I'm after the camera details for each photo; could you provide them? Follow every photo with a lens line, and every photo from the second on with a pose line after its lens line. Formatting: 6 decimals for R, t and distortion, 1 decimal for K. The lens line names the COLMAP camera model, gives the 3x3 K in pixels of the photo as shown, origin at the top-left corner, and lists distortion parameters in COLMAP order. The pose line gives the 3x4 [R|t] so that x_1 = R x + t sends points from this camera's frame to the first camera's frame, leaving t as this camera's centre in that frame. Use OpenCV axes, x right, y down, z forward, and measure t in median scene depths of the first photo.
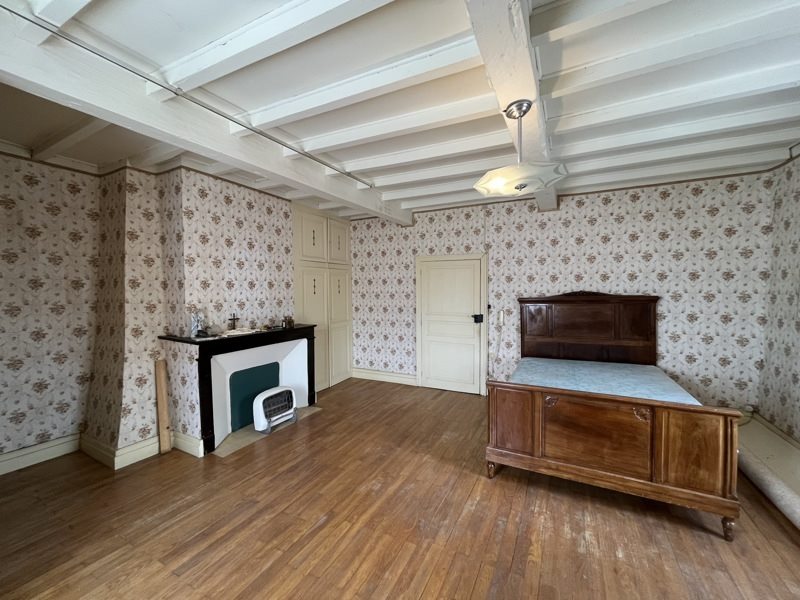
lens RADIAL K [[323.4, 0, 402.7], [0, 323.4, 300.2], [0, 0, 1]] dist [-0.000278, -0.000023]
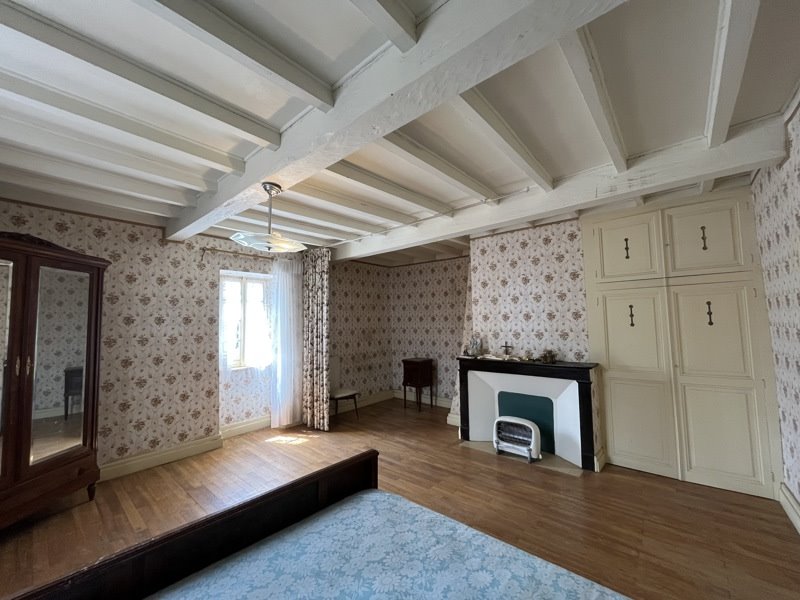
lens RADIAL K [[323.4, 0, 400.2], [0, 323.4, 301.1], [0, 0, 1]] dist [-0.000278, -0.000023]
pose [[-0.235694, -0.053615, -0.970347, 0.712646], [-0.013423, 0.998561, -0.051914, -0.039777], [0.971735, 0.000789, -0.236074, 0.888697]]
